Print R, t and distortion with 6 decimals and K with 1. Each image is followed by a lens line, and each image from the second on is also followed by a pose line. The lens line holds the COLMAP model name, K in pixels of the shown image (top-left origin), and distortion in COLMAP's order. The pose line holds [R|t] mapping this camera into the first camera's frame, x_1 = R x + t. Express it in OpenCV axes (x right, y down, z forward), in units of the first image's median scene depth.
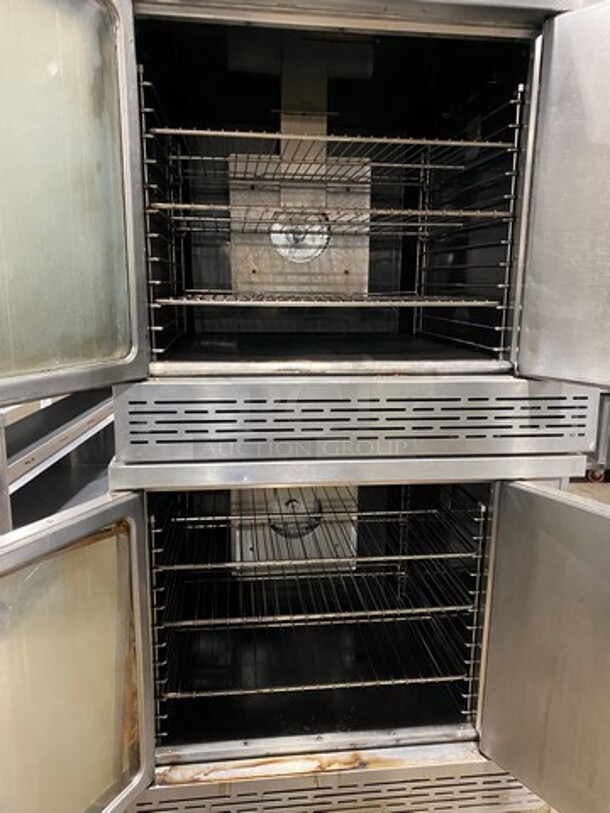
lens RADIAL K [[614.7, 0, 302.3], [0, 614.7, 407.9], [0, 0, 1]] dist [0.060861, -0.025394]
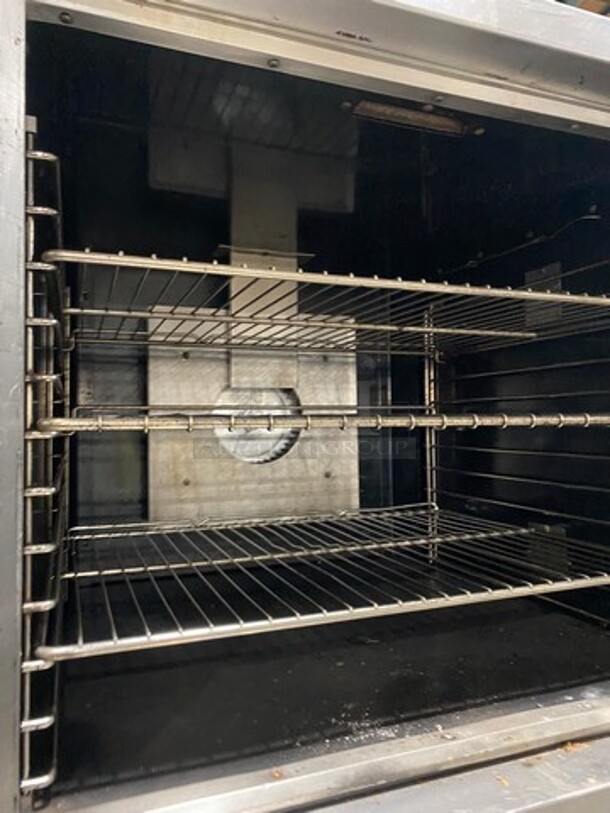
lens RADIAL K [[614.7, 0, 309.4], [0, 614.7, 404.2], [0, 0, 1]] dist [0.060861, -0.025394]
pose [[0.968458, -0.013623, 0.248803, -0.113733], [0.070121, 0.973052, -0.219666, -0.154562], [-0.239106, 0.230184, 0.943315, 0.373136]]
